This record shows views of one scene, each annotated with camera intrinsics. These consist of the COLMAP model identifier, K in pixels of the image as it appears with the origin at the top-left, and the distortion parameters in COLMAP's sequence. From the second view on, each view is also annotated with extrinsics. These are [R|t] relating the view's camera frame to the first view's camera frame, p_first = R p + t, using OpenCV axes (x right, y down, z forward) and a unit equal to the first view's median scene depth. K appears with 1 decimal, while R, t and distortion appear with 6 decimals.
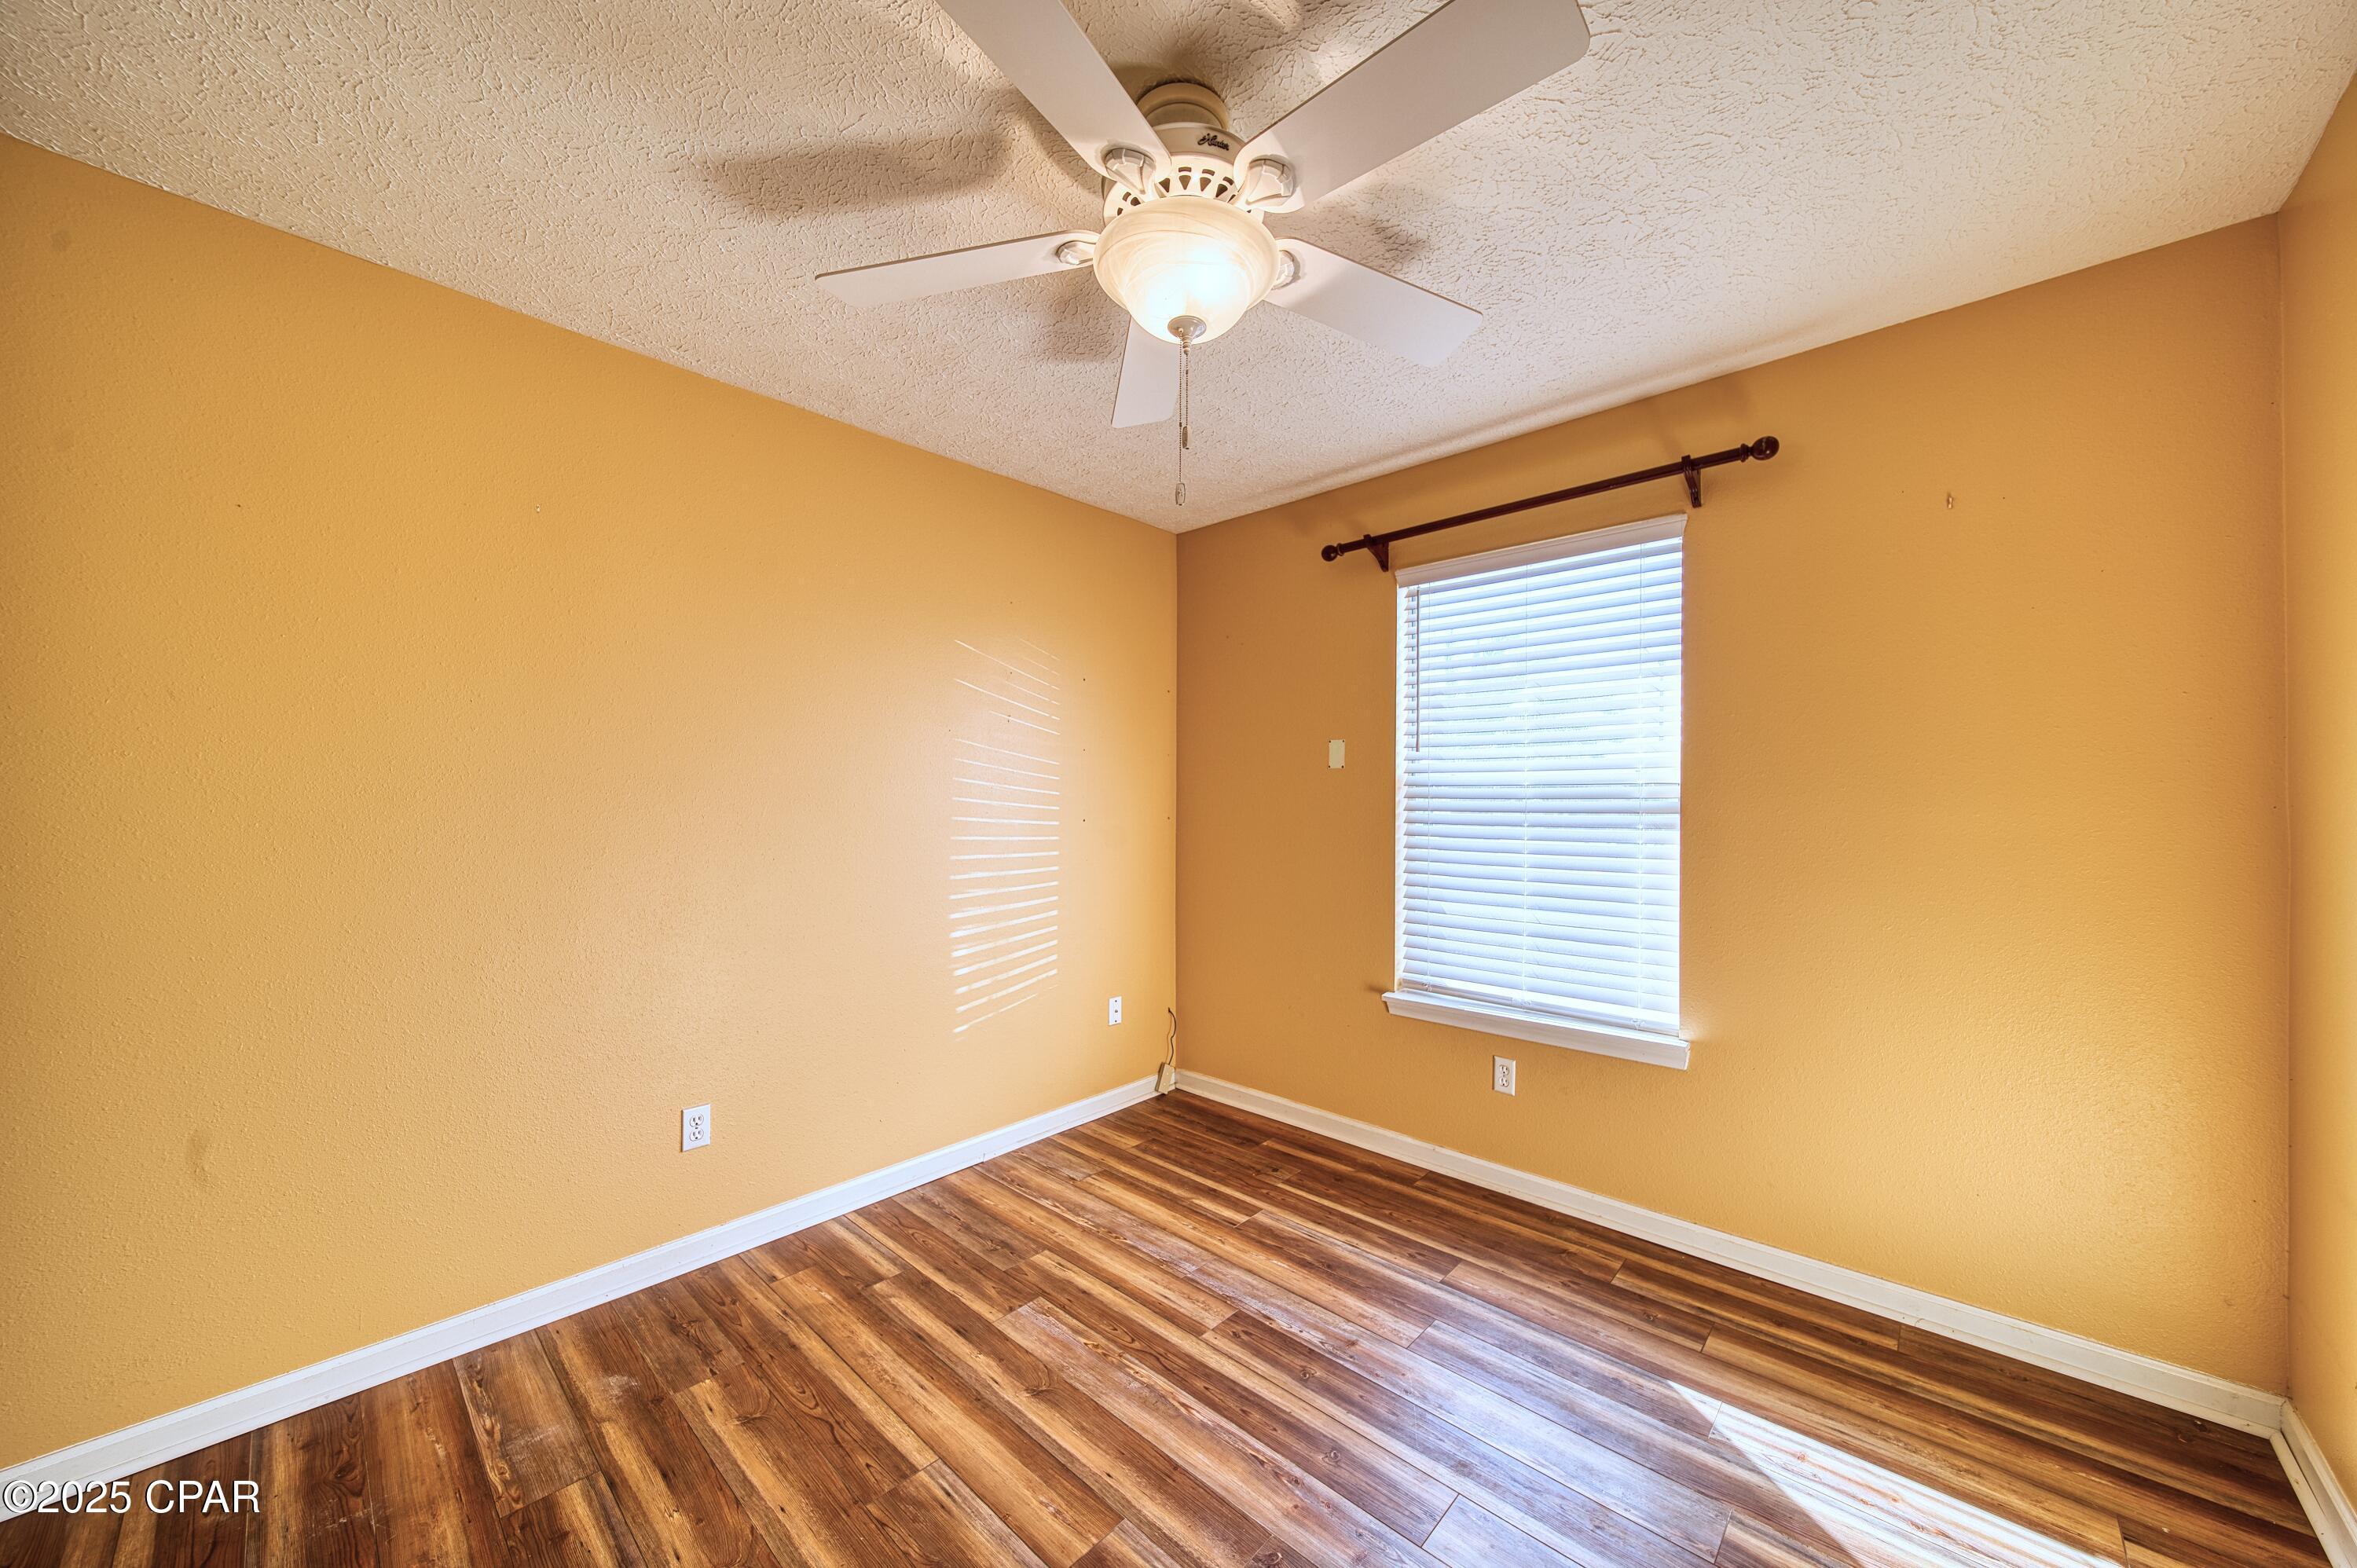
lens RADIAL K [[832.4, 0, 1192.9], [0, 832.4, 797.7], [0, 0, 1]] dist [0.002345, -0.001587]
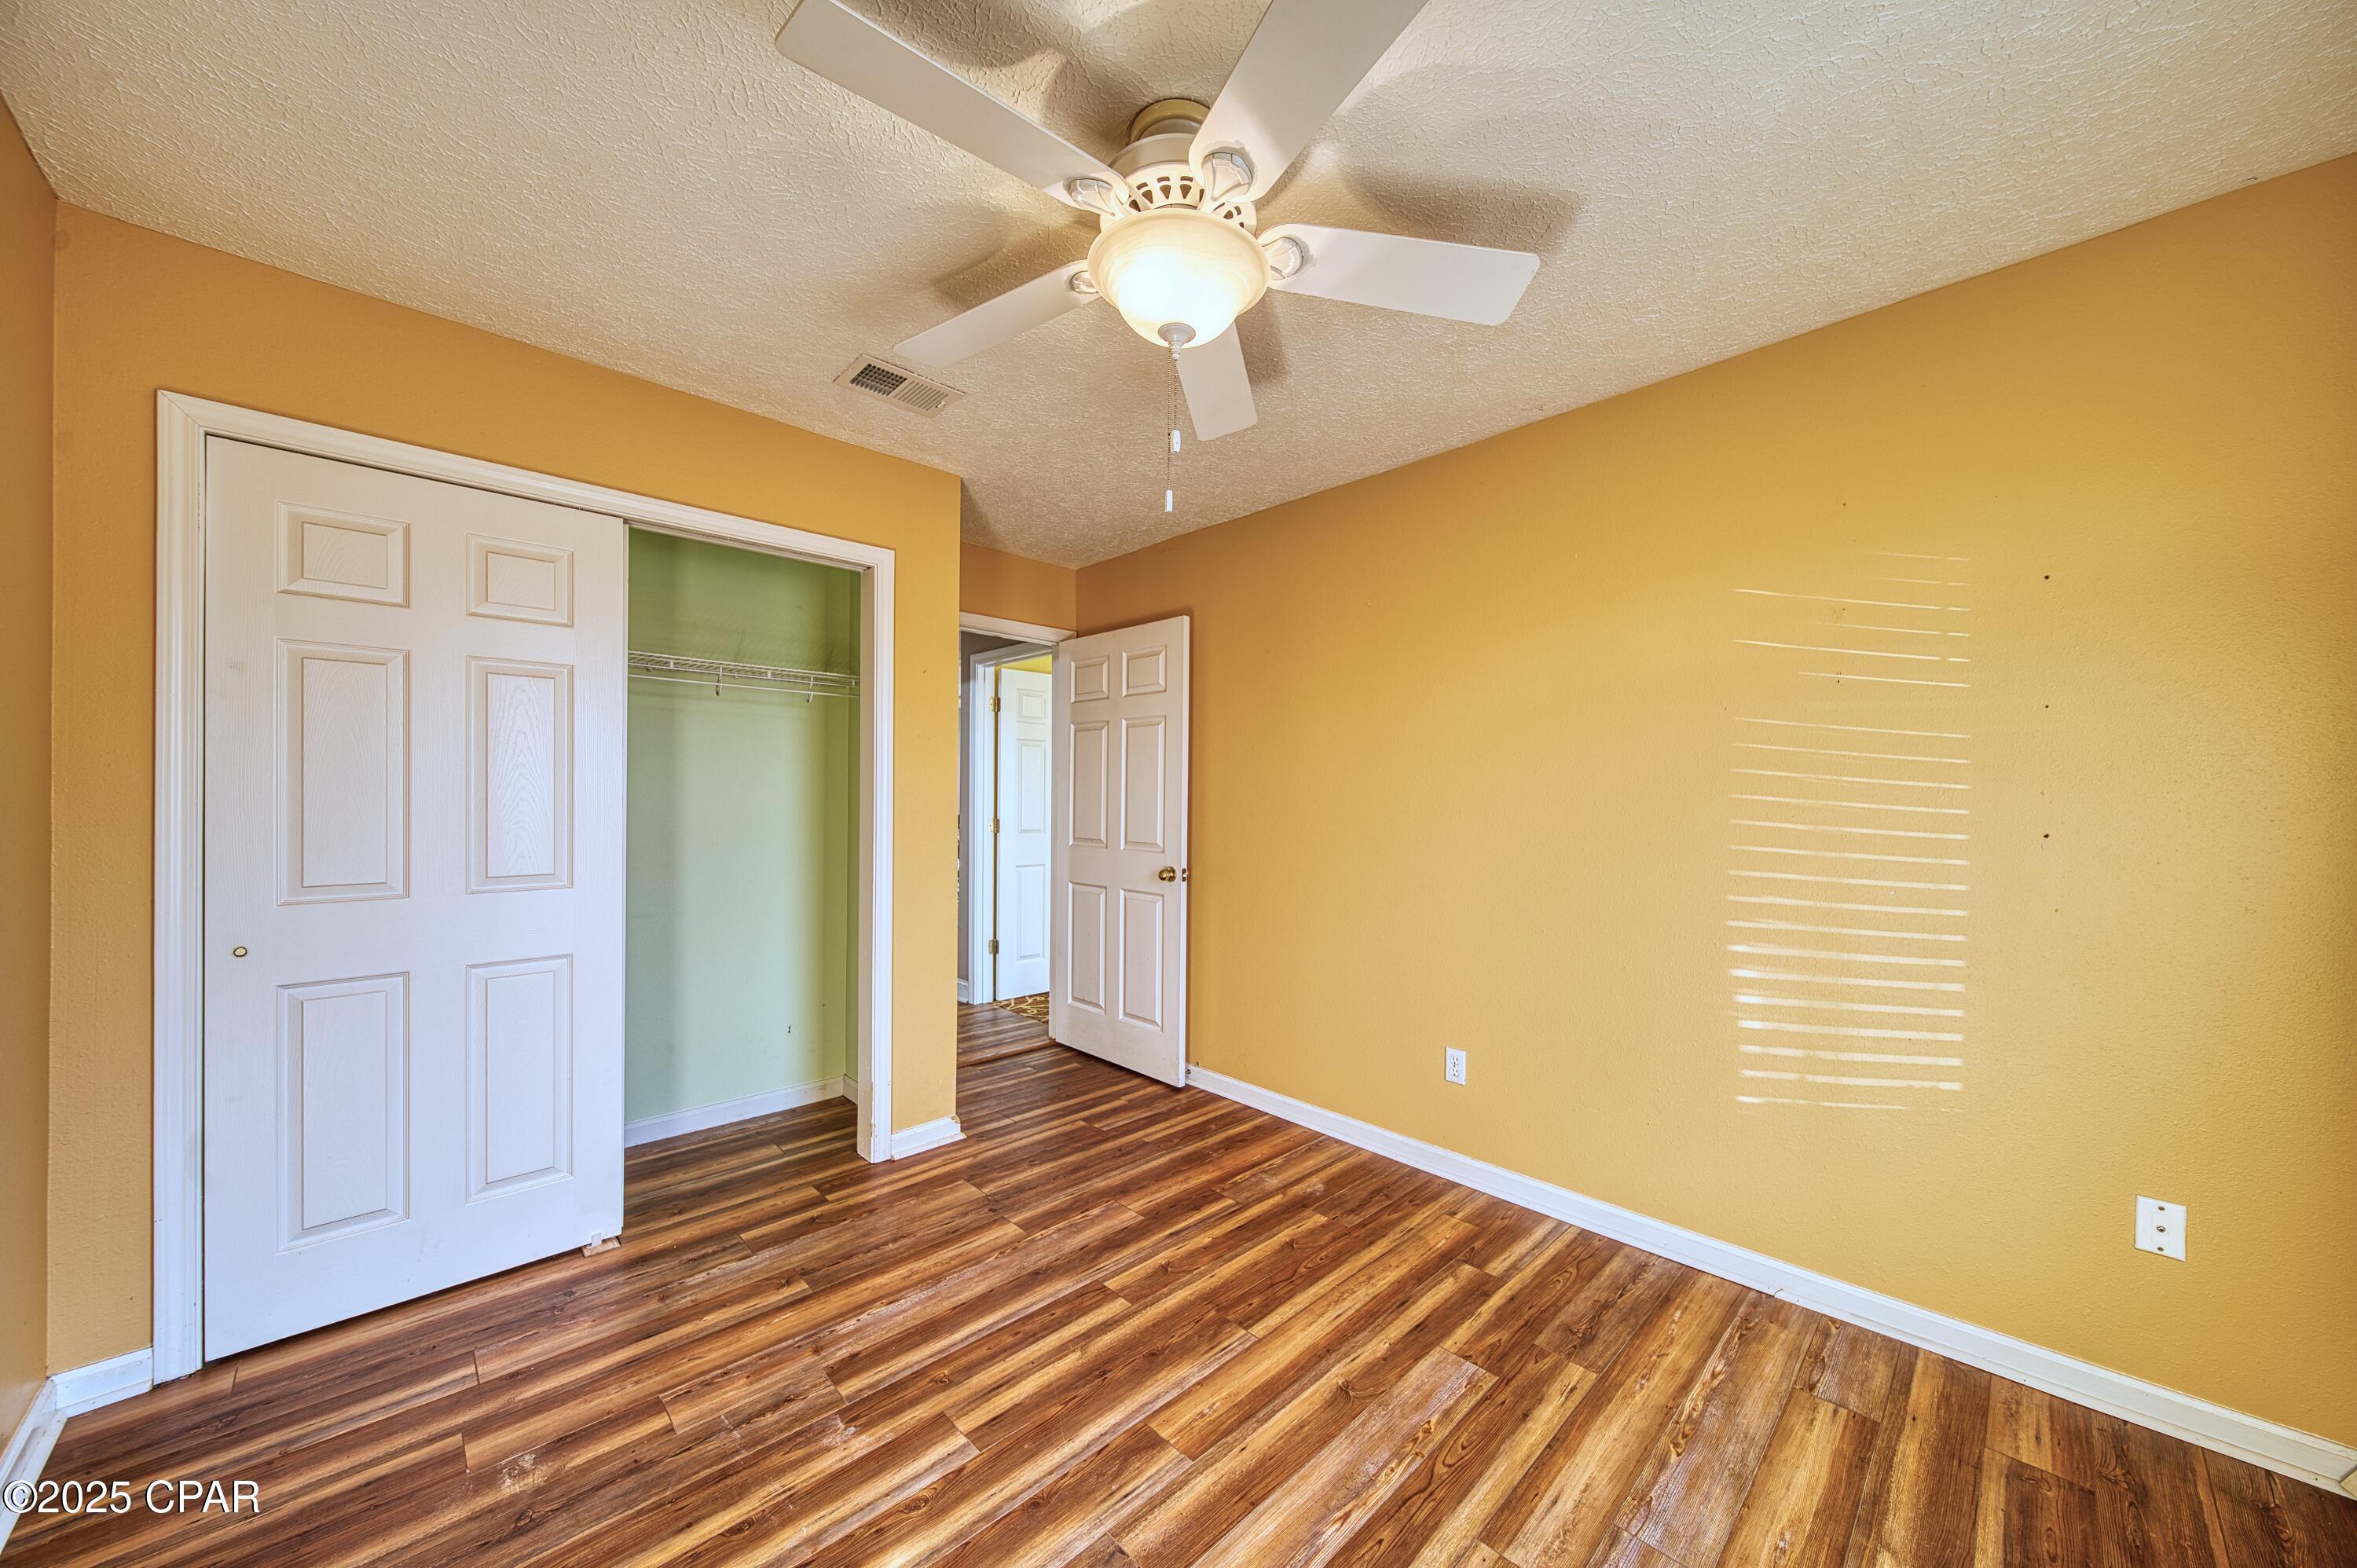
lens RADIAL K [[832.4, 0, 1192.9], [0, 832.4, 797.7], [0, 0, 1]] dist [0.002345, -0.001587]
pose [[-0.053487, -0.000641, -0.998568, 0.652780], [-0.004418, 0.999990, -0.000406, 0.006813], [0.998559, 0.004390, -0.053489, 0.694572]]
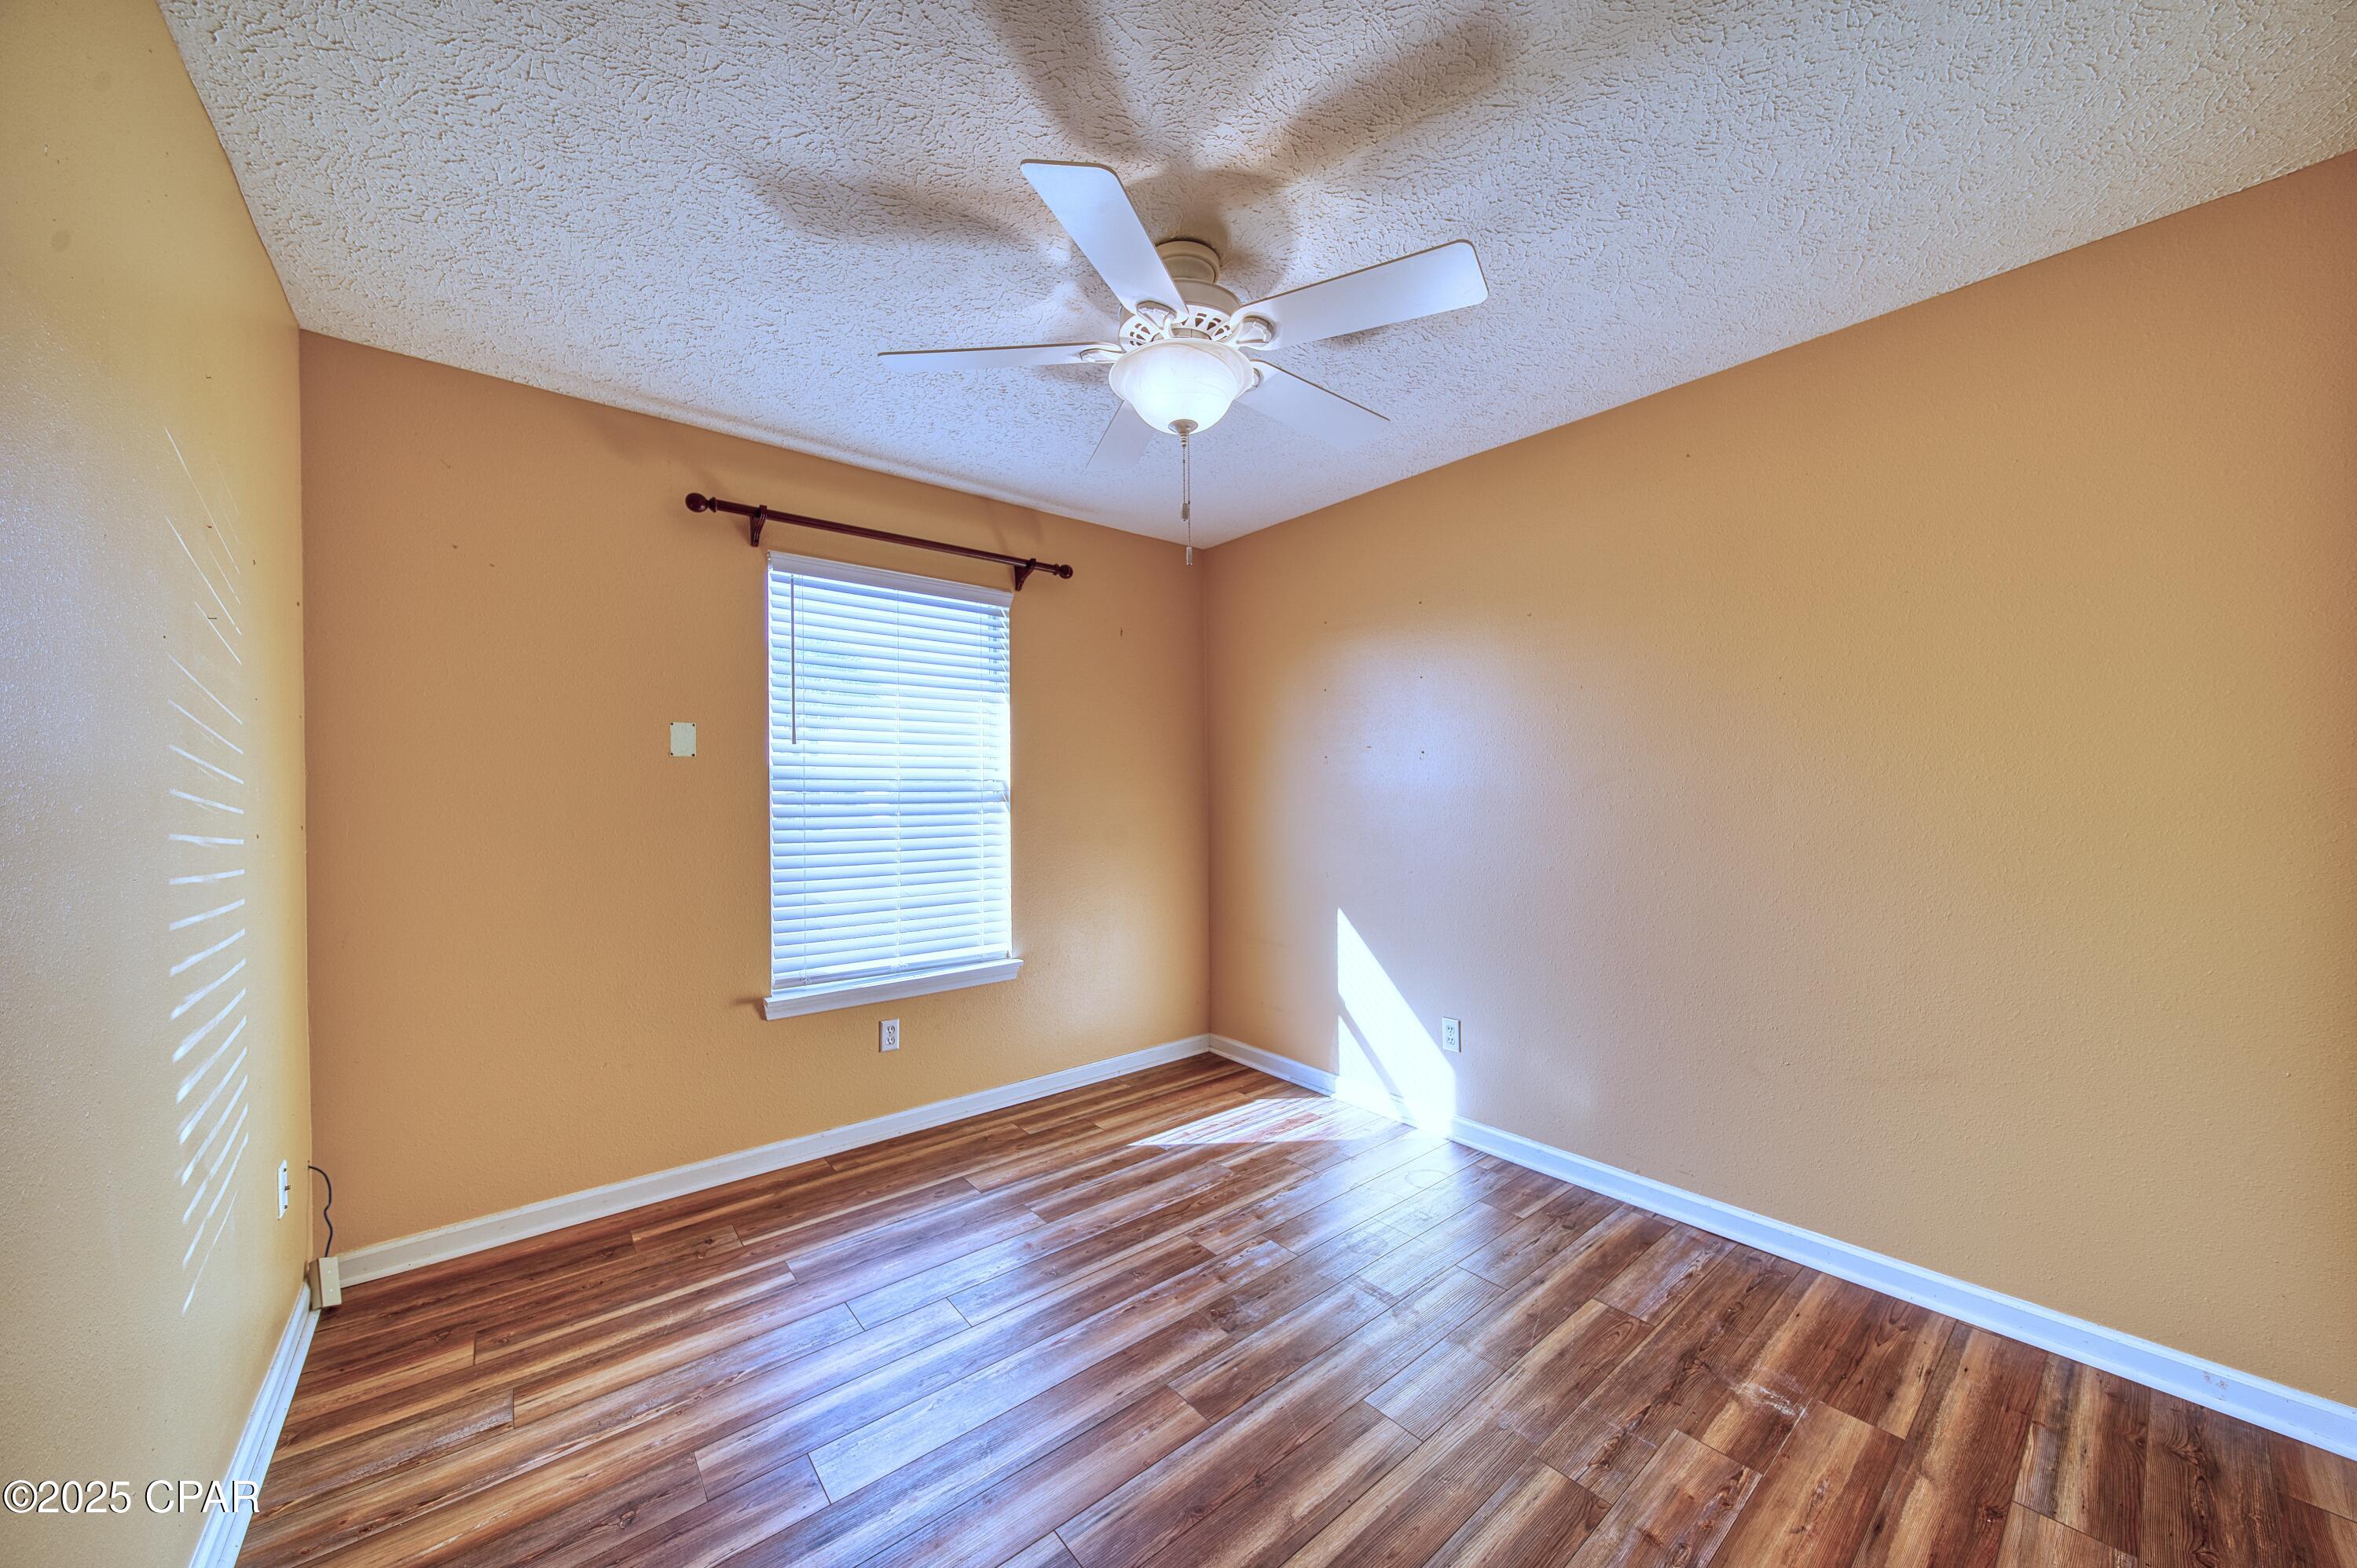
lens RADIAL K [[832.4, 0, 1192.9], [0, 832.4, 797.7], [0, 0, 1]] dist [0.002345, -0.001587]
pose [[0.131297, -0.009888, 0.991294, -0.836030], [0.003952, 0.999948, 0.009451, 0.000695], [-0.991335, 0.002676, 0.131329, 0.528314]]
